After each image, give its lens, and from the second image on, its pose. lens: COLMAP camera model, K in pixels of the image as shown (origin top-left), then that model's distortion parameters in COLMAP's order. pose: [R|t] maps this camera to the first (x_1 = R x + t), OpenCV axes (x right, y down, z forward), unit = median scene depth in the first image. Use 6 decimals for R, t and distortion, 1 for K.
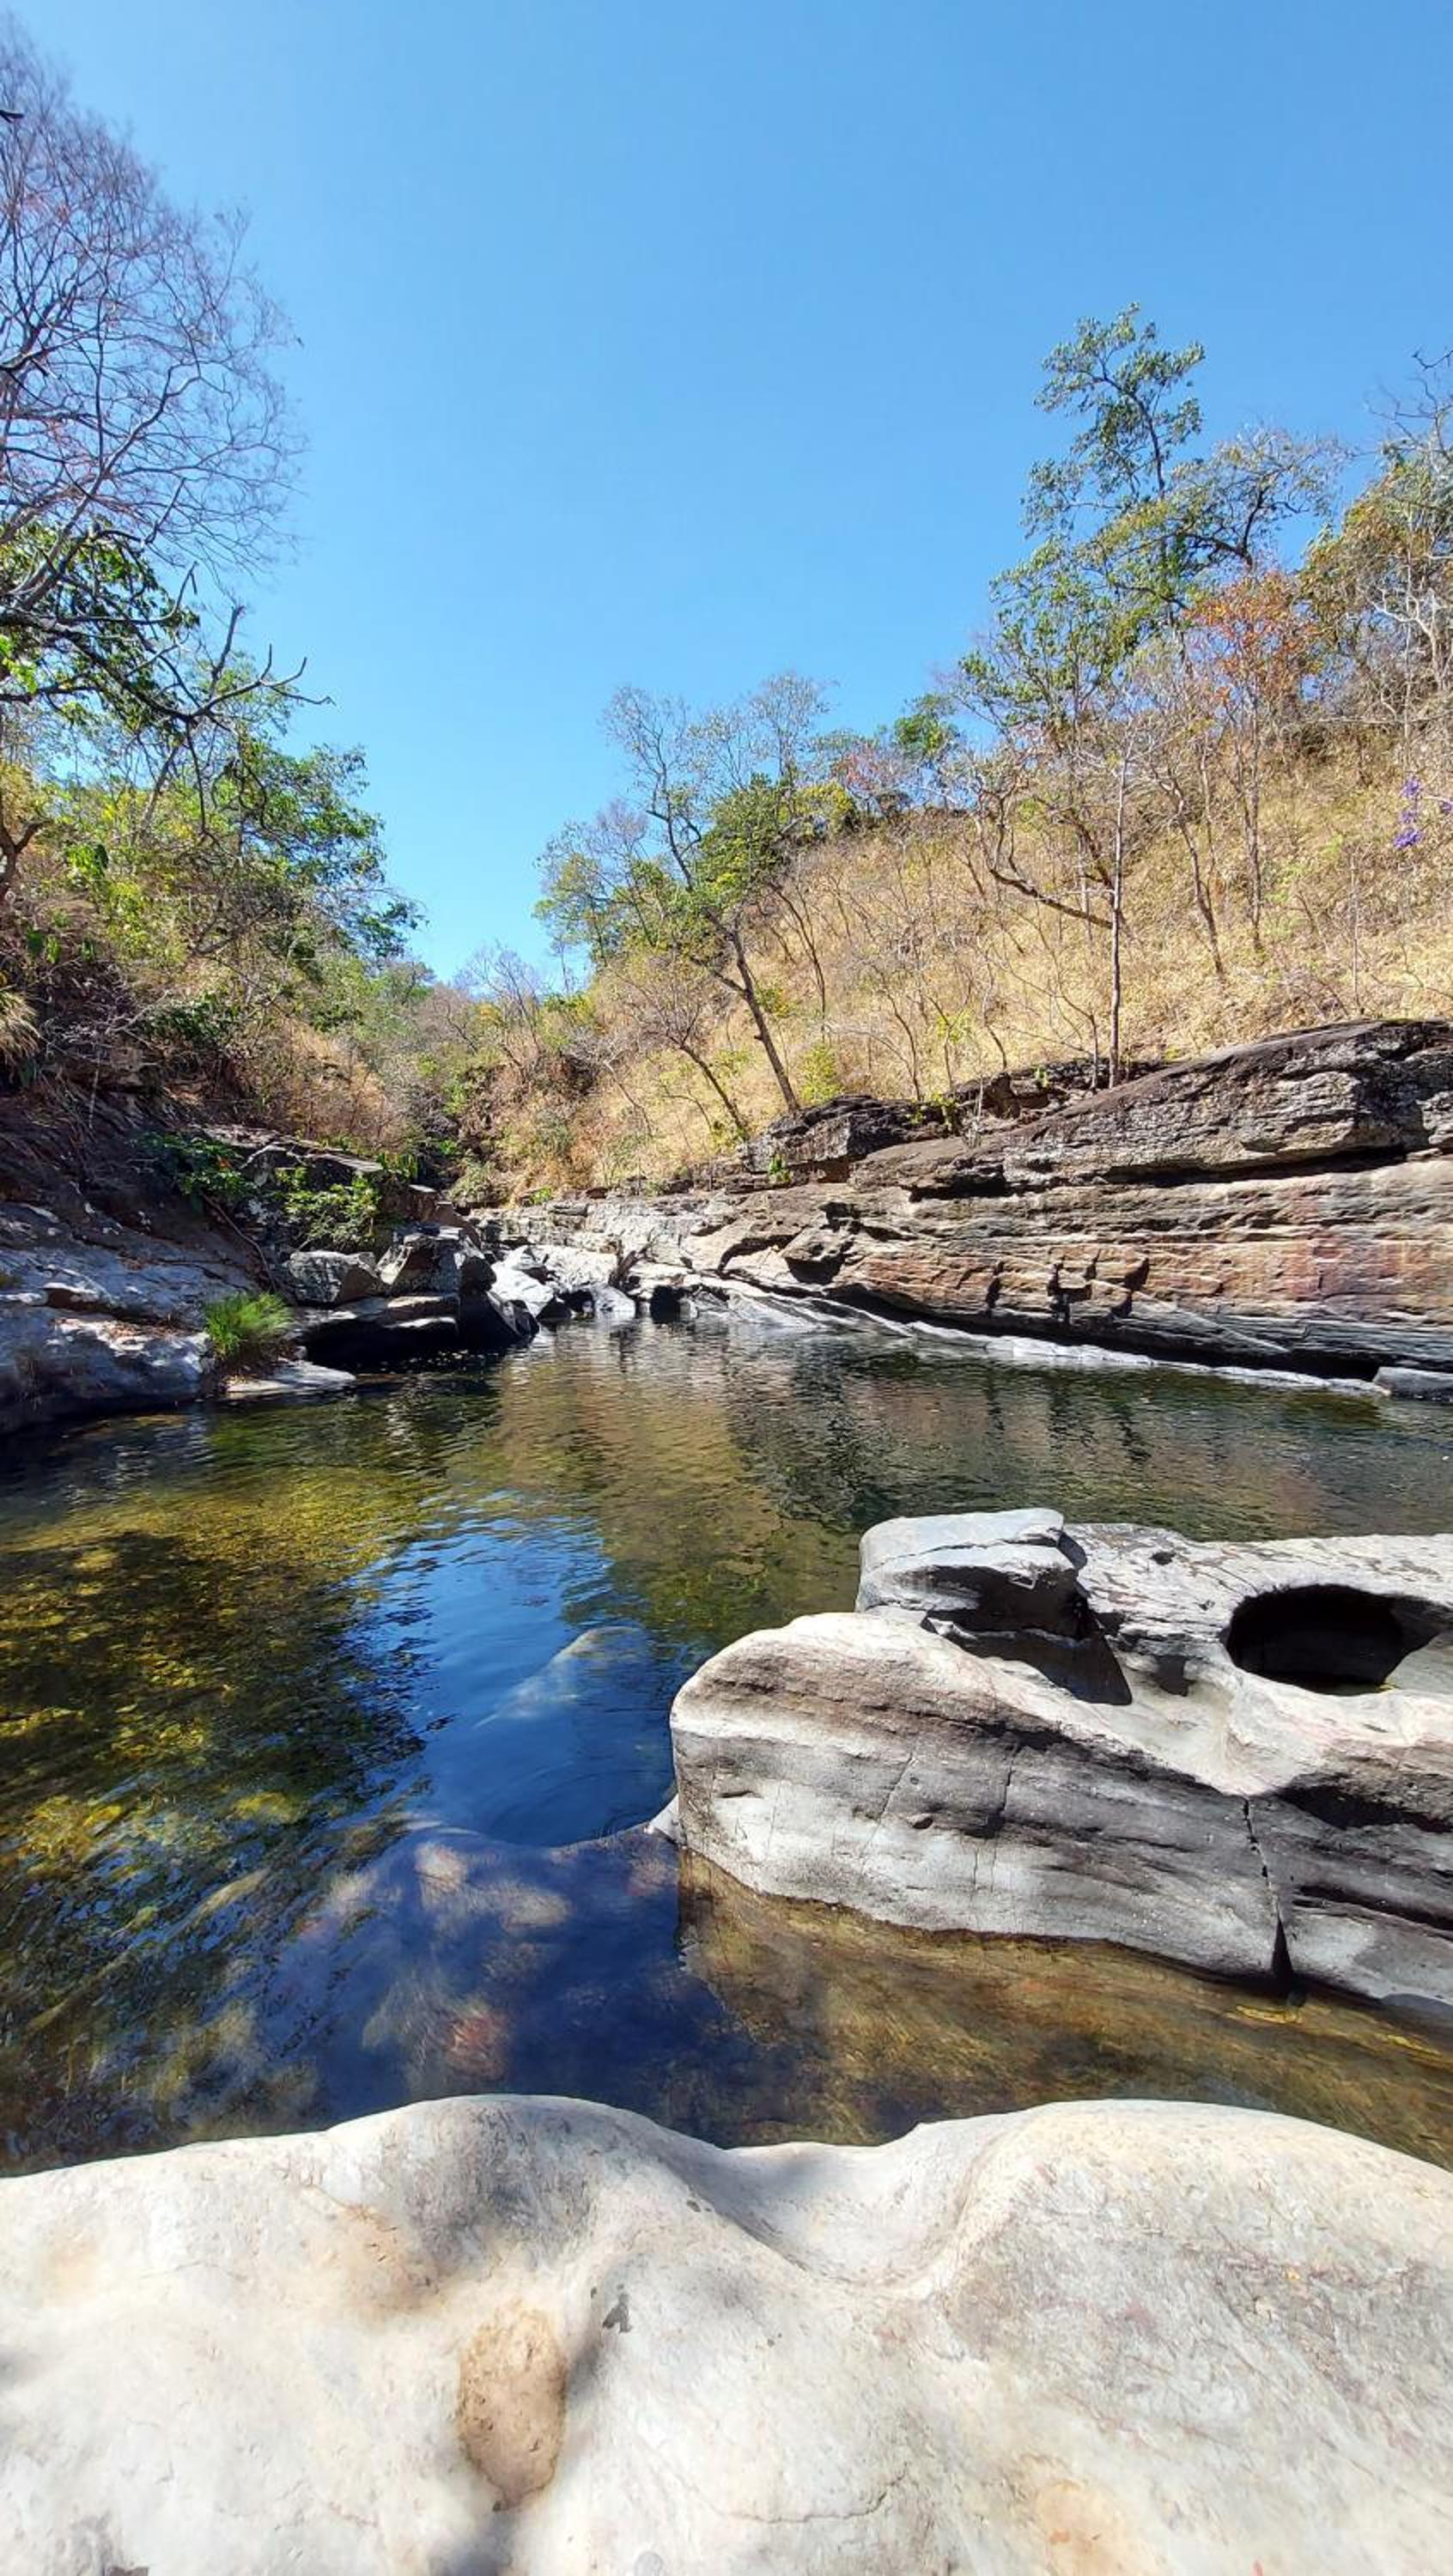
lens RADIAL K [[1022.2, 0, 720.0], [0, 1022.2, 1284.1], [0, 0, 1]] dist [0.001857, -0.000367]
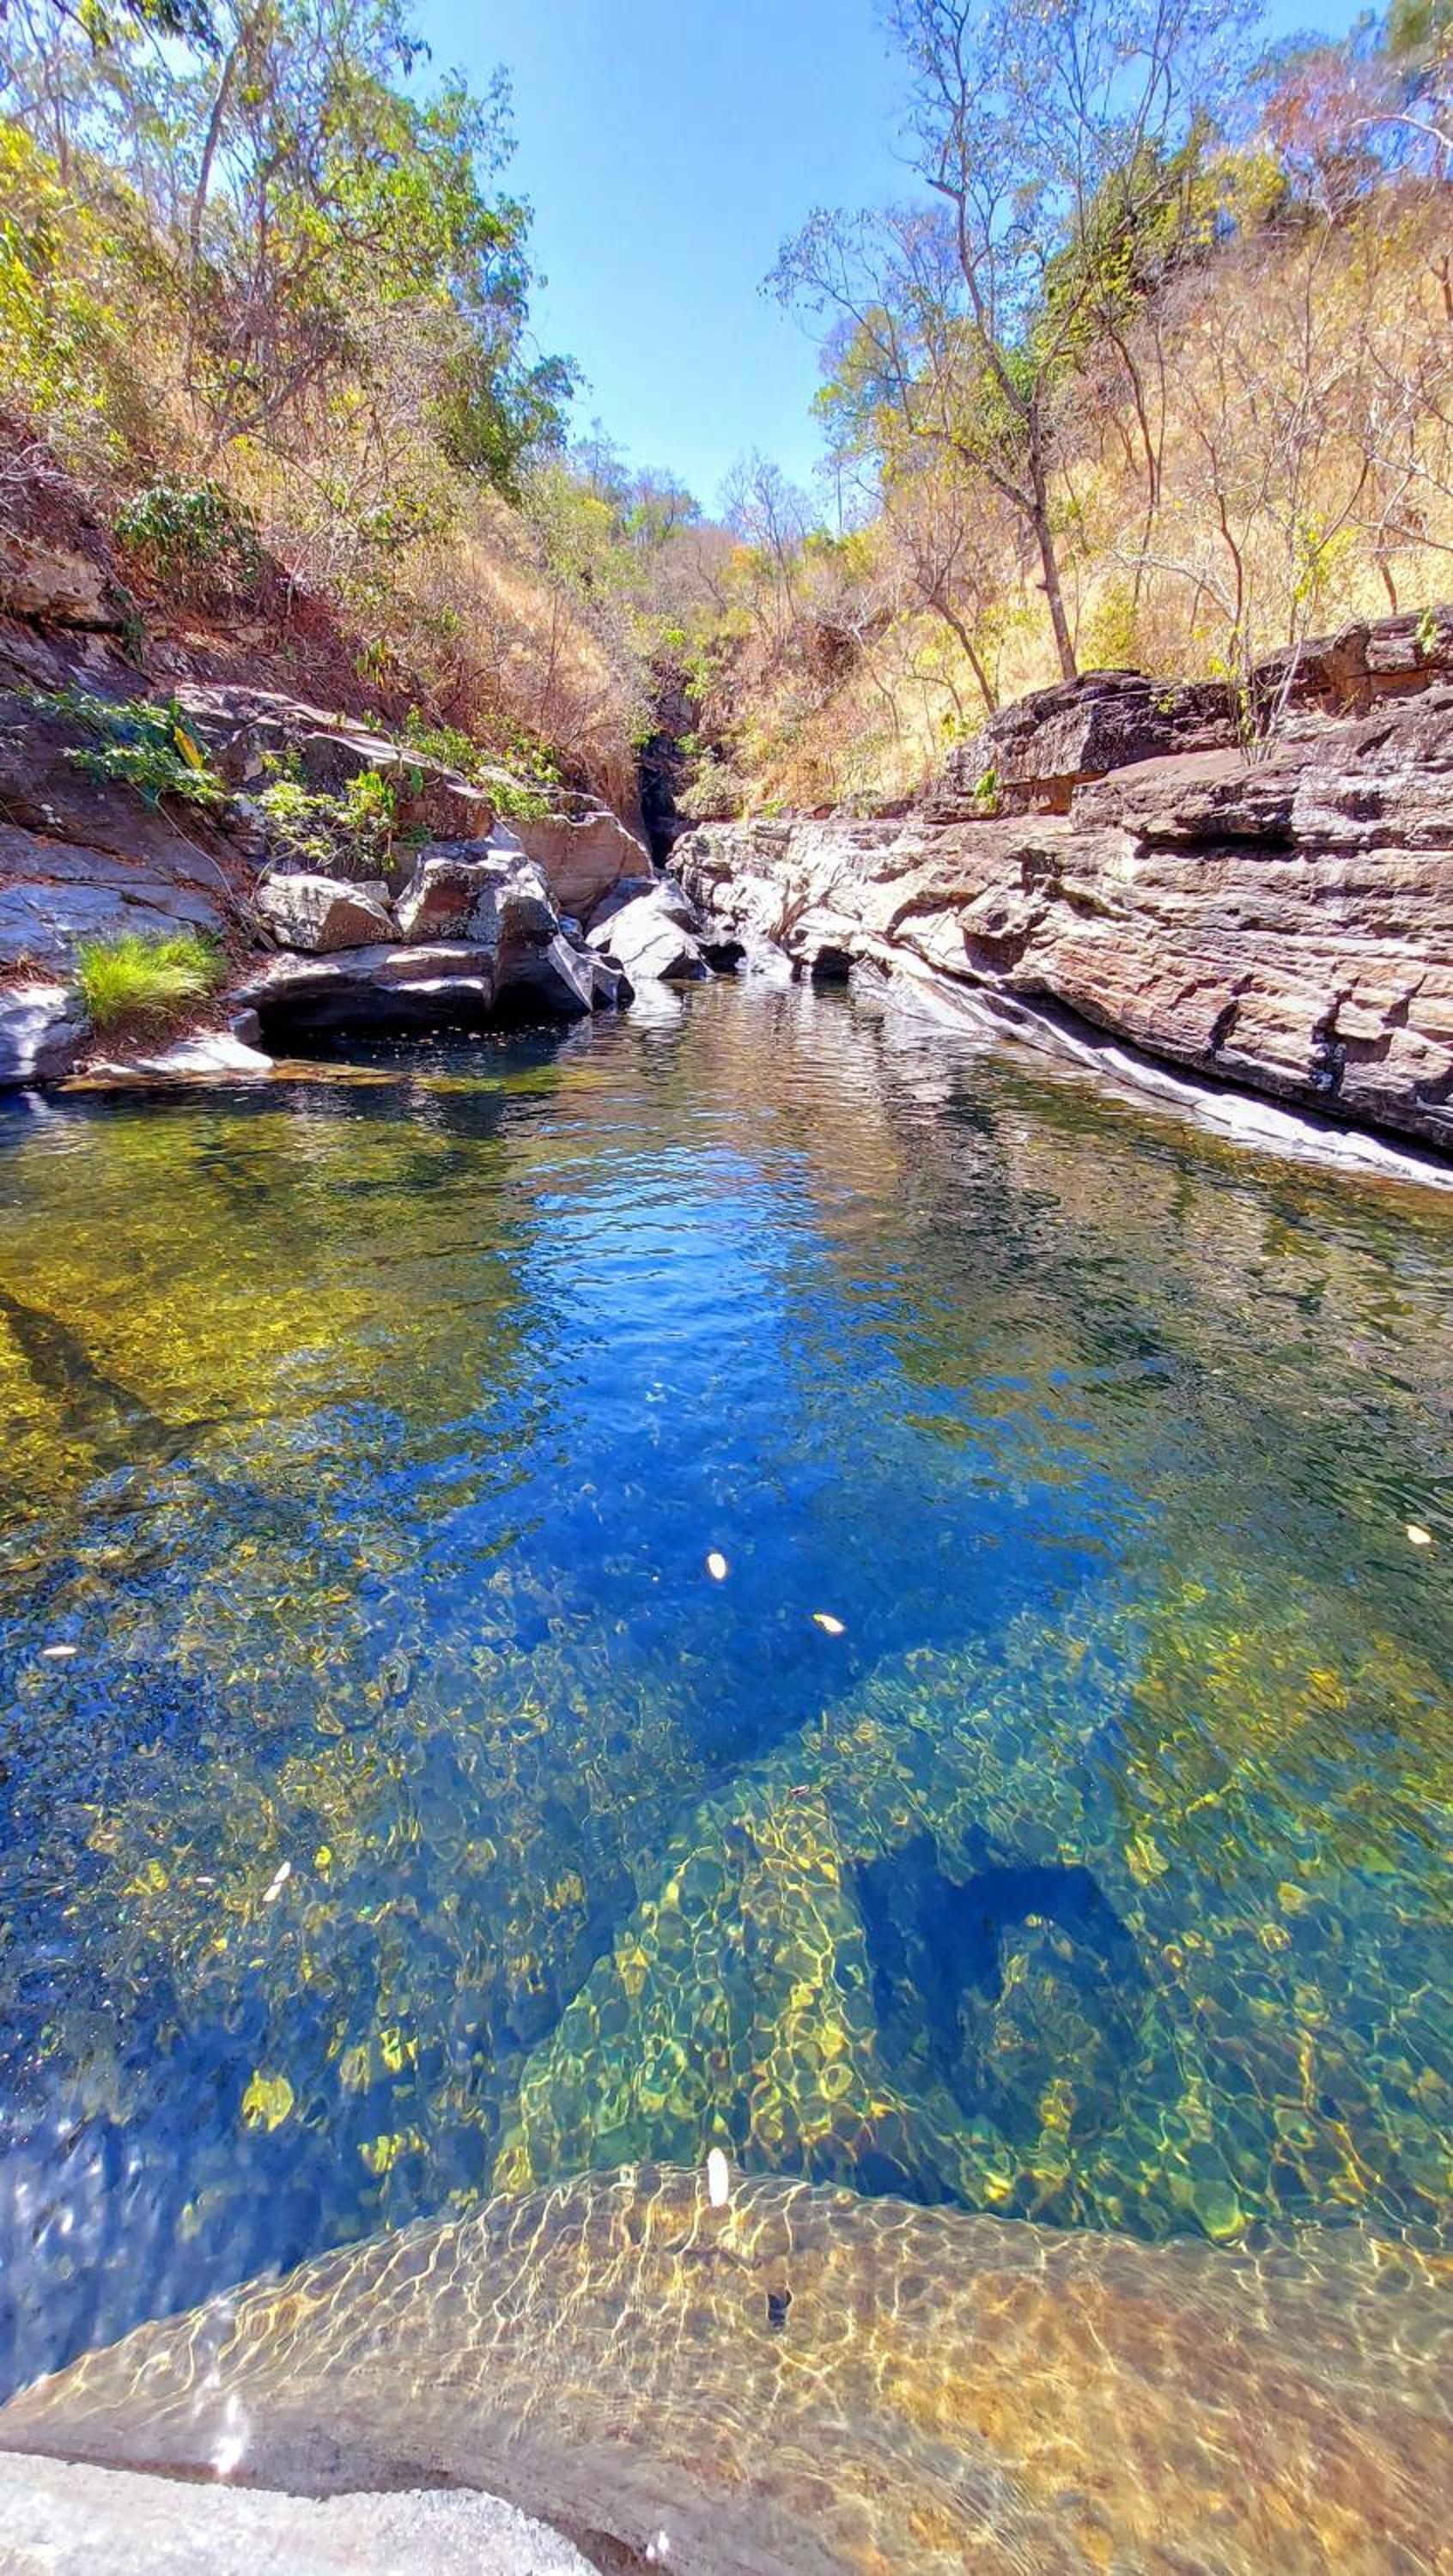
lens RADIAL K [[1022.2, 0, 734.1], [0, 1022.2, 1296.8], [0, 0, 1]] dist [0.001857, -0.000367]
pose [[0.966327, 0.154669, -0.205646, 0.100905], [-0.073310, 0.931550, 0.356147, -0.028597], [0.246654, -0.329079, 0.911520, 0.229649]]
